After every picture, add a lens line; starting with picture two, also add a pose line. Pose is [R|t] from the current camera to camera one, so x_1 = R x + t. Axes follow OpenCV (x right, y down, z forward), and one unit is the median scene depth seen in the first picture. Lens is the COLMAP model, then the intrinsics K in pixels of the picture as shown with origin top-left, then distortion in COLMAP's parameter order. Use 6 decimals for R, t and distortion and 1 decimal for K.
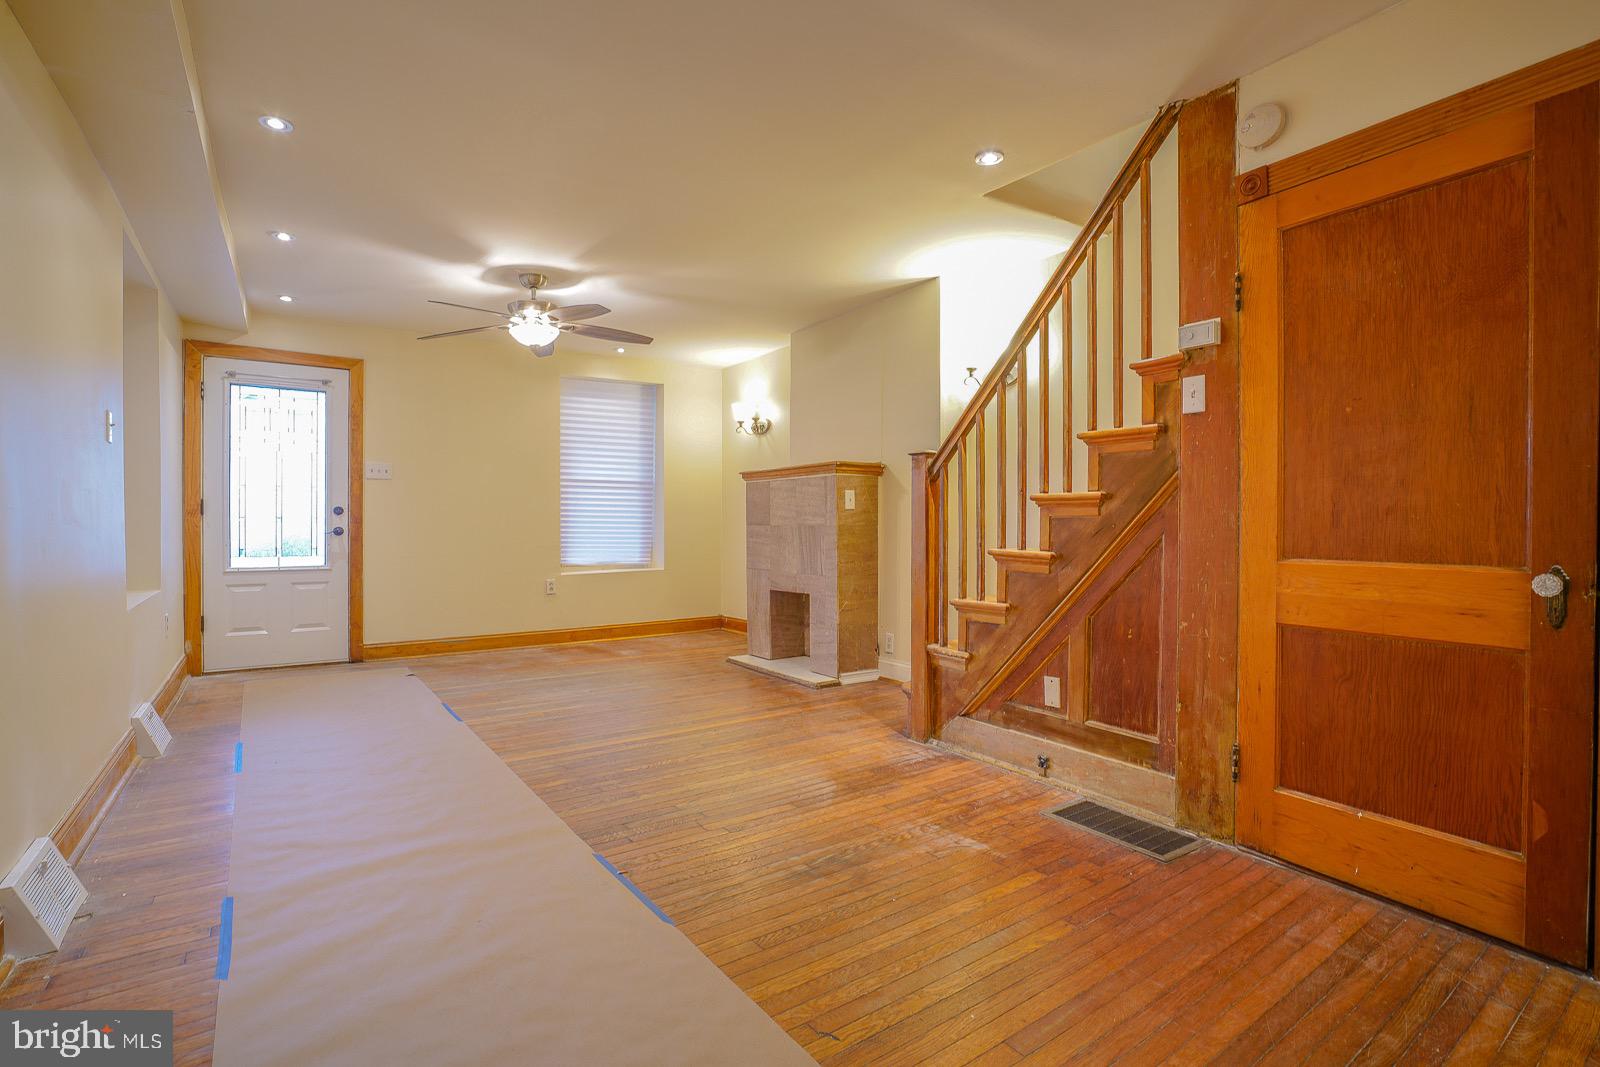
lens RADIAL K [[741.5, 0, 807.3], [0, 741.5, 531.5], [0, 0, 1]] dist [-0.055649, 0.018619]
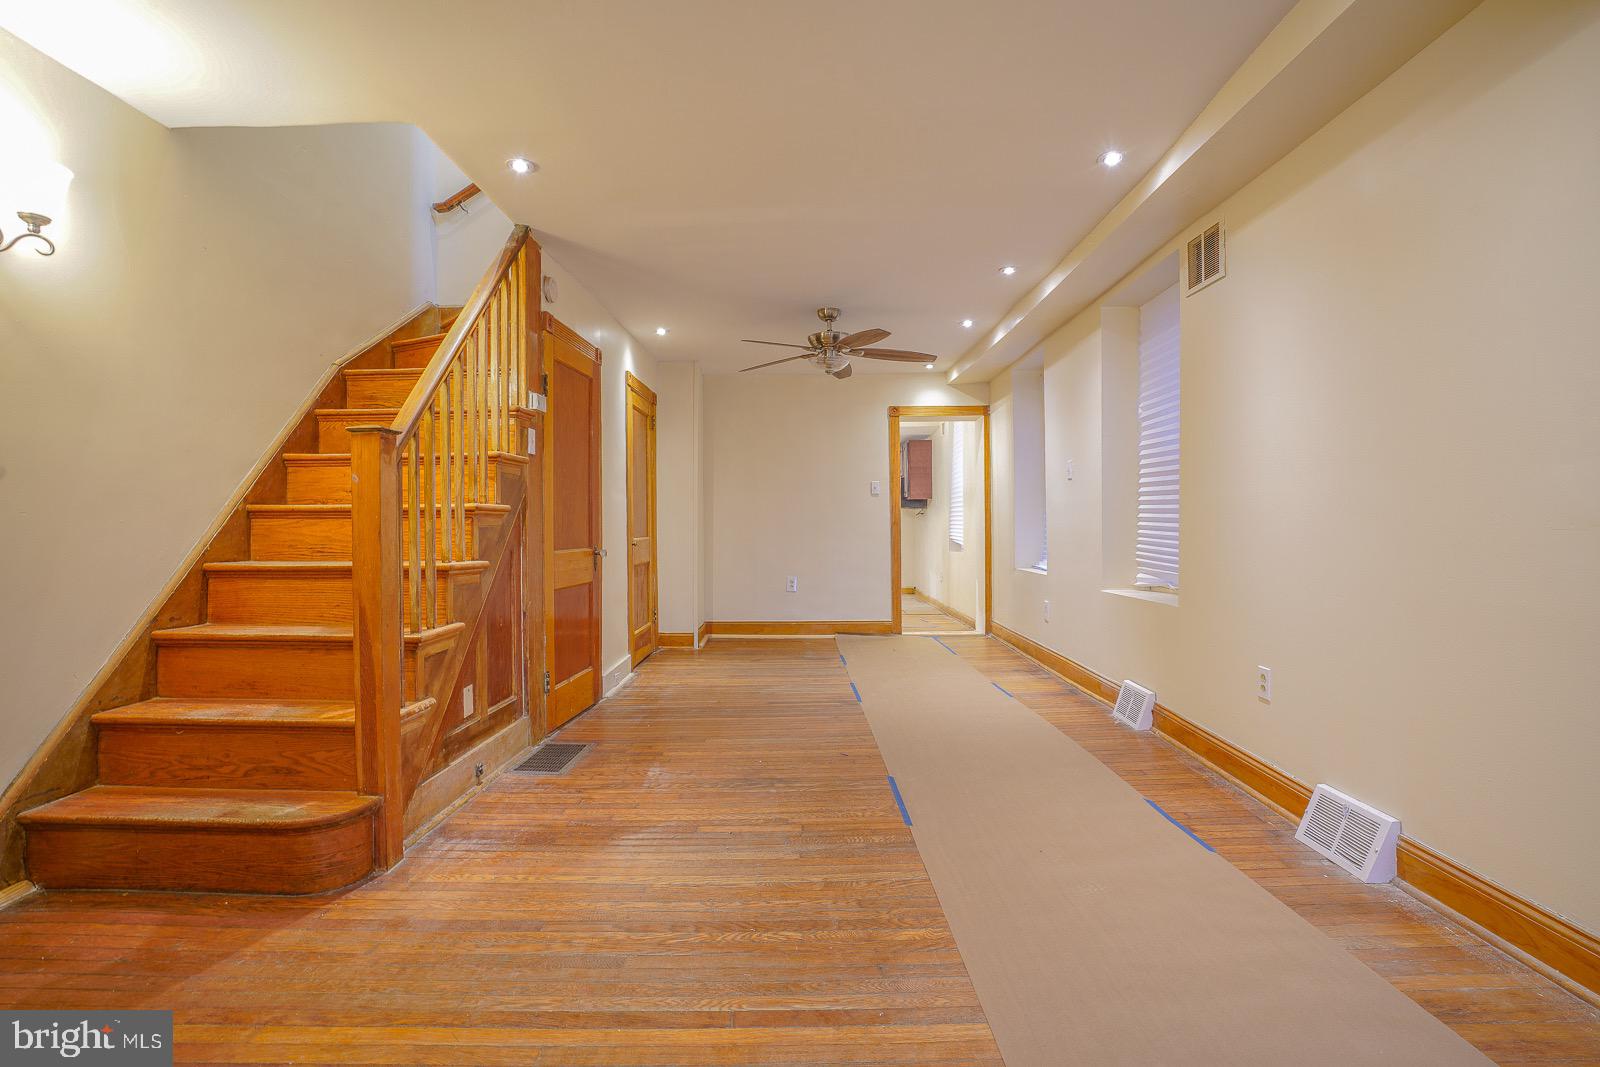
lens RADIAL K [[741.5, 0, 795.0], [0, 741.5, 523.9], [0, 0, 1]] dist [-0.055649, 0.018619]
pose [[-0.798969, 0.002726, 0.601366, -0.579005], [0.012404, 0.999852, 0.011948, -0.028146], [-0.601245, 0.017005, -0.798884, 1.408600]]
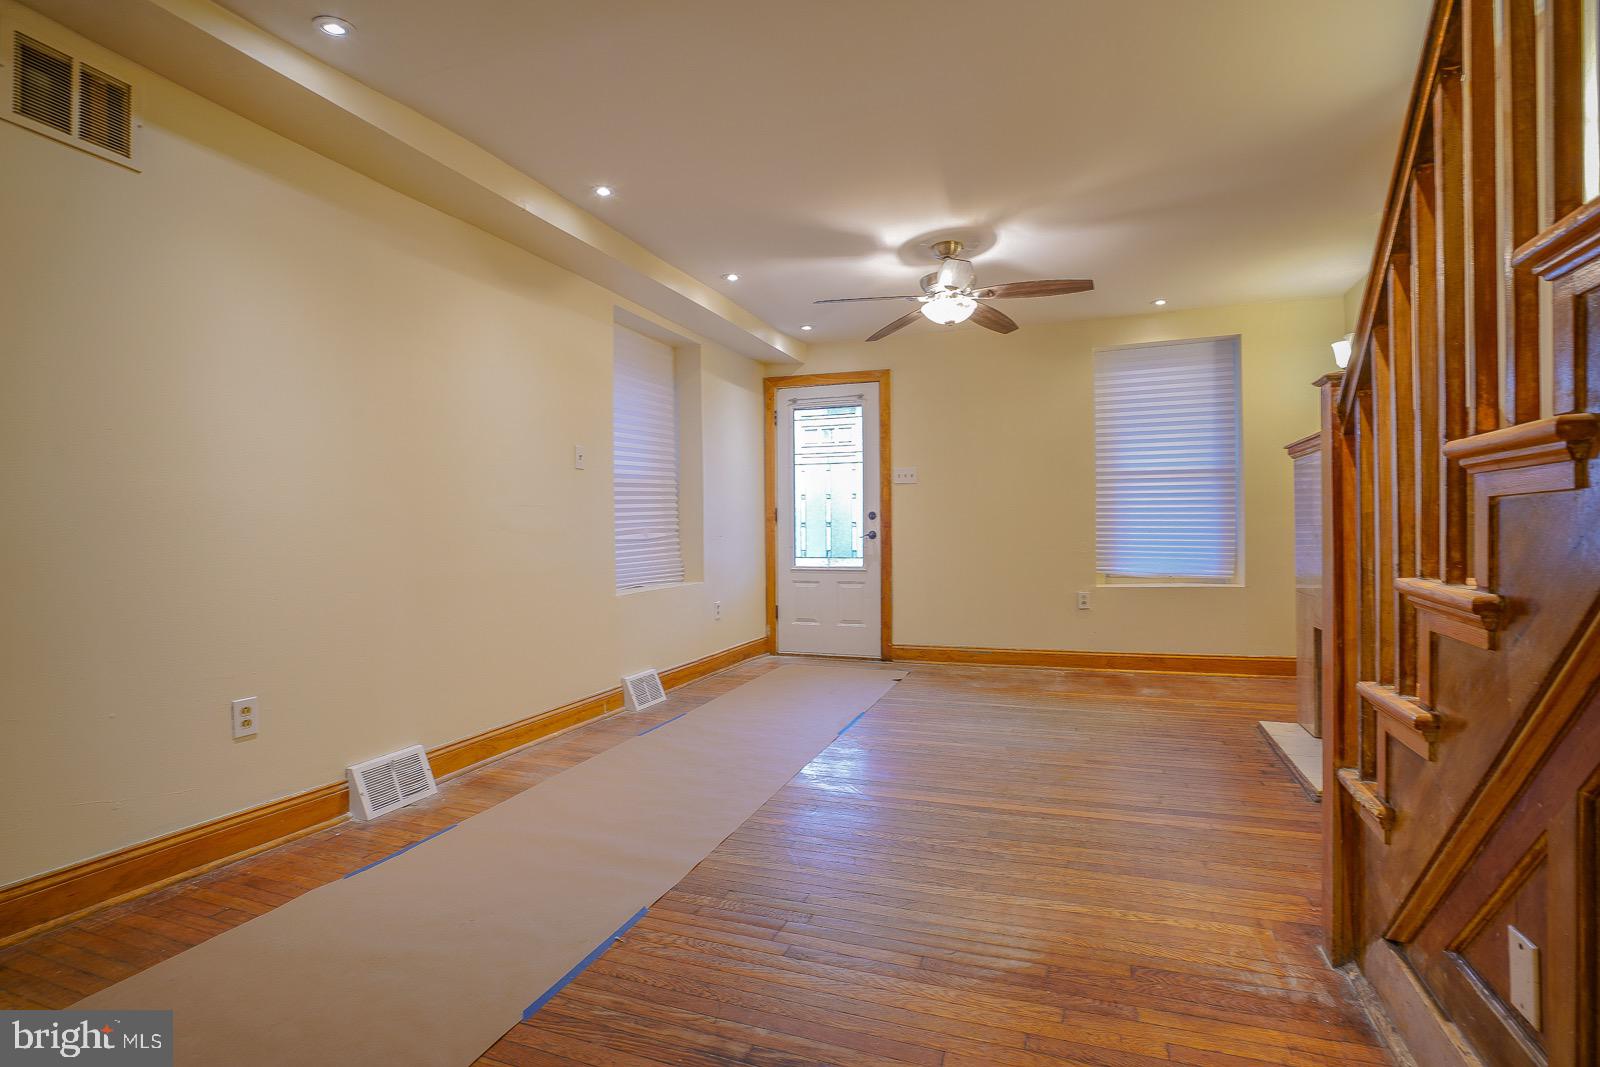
lens RADIAL K [[773.1, 0, 810.2], [0, 773.1, 530.1], [0, 0, 1]] dist [-0.041907, 0.011176]
pose [[0.556786, -0.006973, -0.830627, 0.411084], [0.003279, 0.999975, -0.006197, -0.002323], [0.830650, 0.000727, 0.556795, 0.459915]]
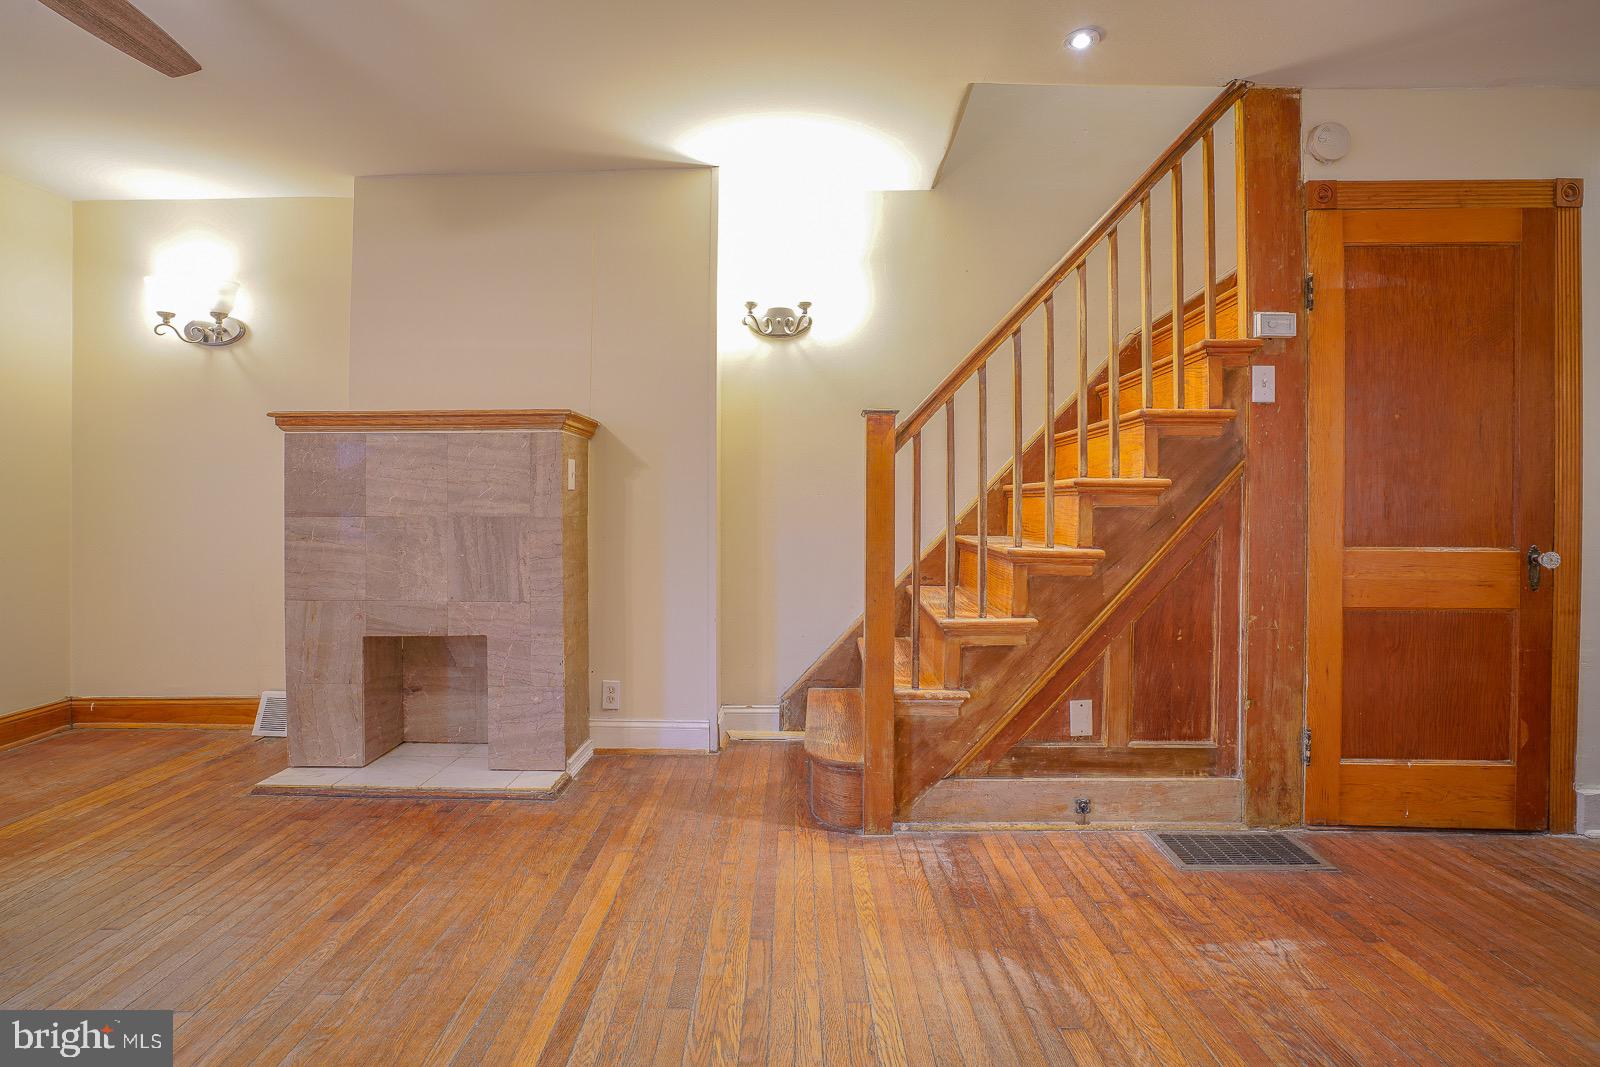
lens RADIAL K [[741.5, 0, 805.6], [0, 741.5, 506.6], [0, 0, 1]] dist [-0.055649, 0.018619]
pose [[0.585895, -0.000919, 0.810386, -0.479274], [0.007862, 0.999959, -0.004551, -0.017478], [-0.810348, 0.009038, 0.585879, 0.706902]]
